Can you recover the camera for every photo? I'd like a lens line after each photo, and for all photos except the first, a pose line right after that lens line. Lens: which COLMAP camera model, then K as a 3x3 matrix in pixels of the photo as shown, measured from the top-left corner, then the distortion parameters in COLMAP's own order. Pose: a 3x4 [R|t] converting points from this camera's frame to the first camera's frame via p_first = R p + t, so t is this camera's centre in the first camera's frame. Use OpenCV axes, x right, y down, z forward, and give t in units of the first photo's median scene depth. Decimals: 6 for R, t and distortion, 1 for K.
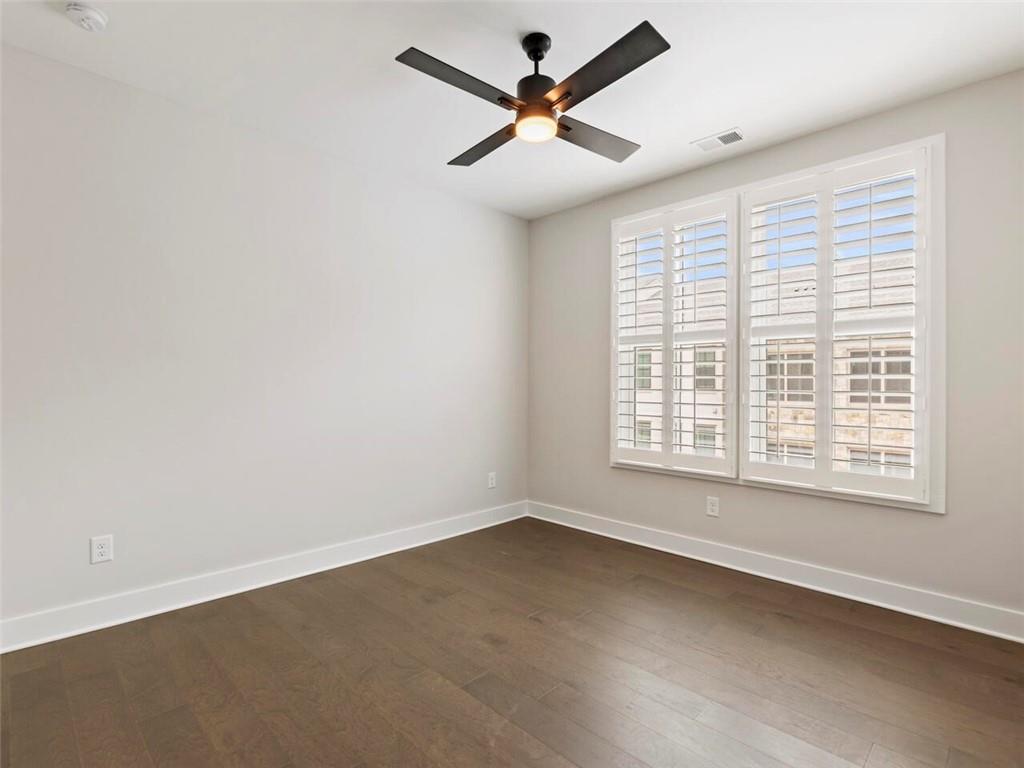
lens RADIAL K [[514.2, 0, 491.1], [0, 514.2, 384.3], [0, 0, 1]] dist [0.009121, -0.002145]
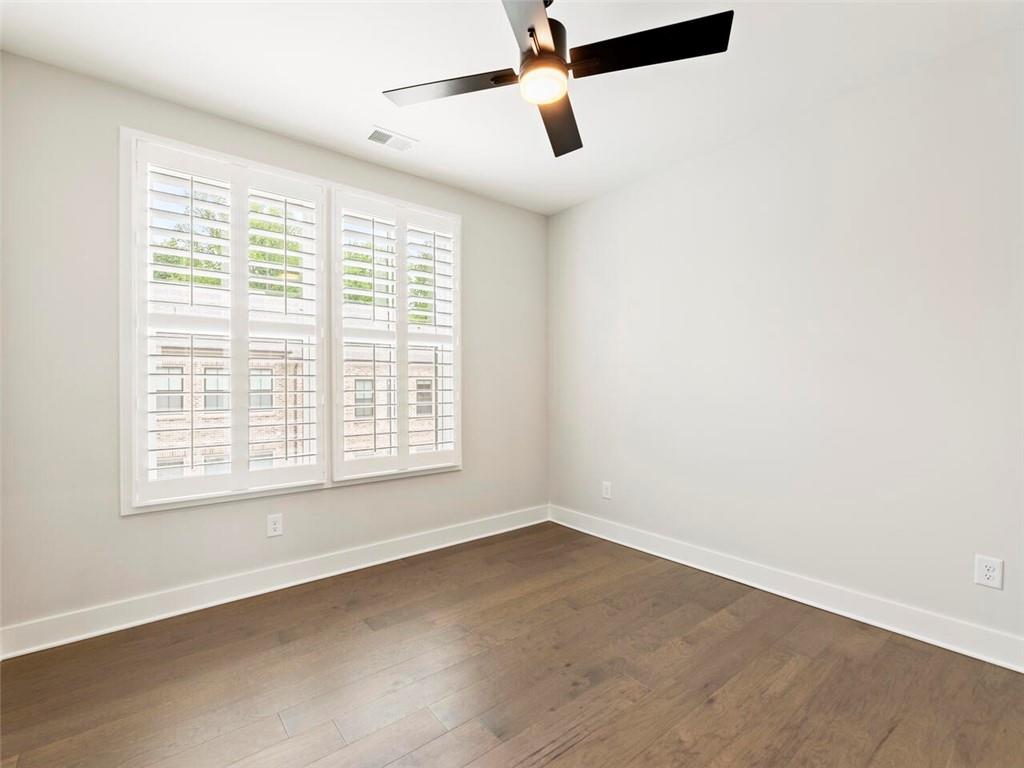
lens RADIAL K [[586.8, 0, 520.4], [0, 586.8, 382.0], [0, 0, 1]] dist [0.016605, -0.002741]
pose [[-0.029032, 0.000221, 0.999578, -0.576348], [0.004530, 0.999990, -0.000089, -0.002310], [-0.999568, 0.004526, -0.029032, 0.608122]]
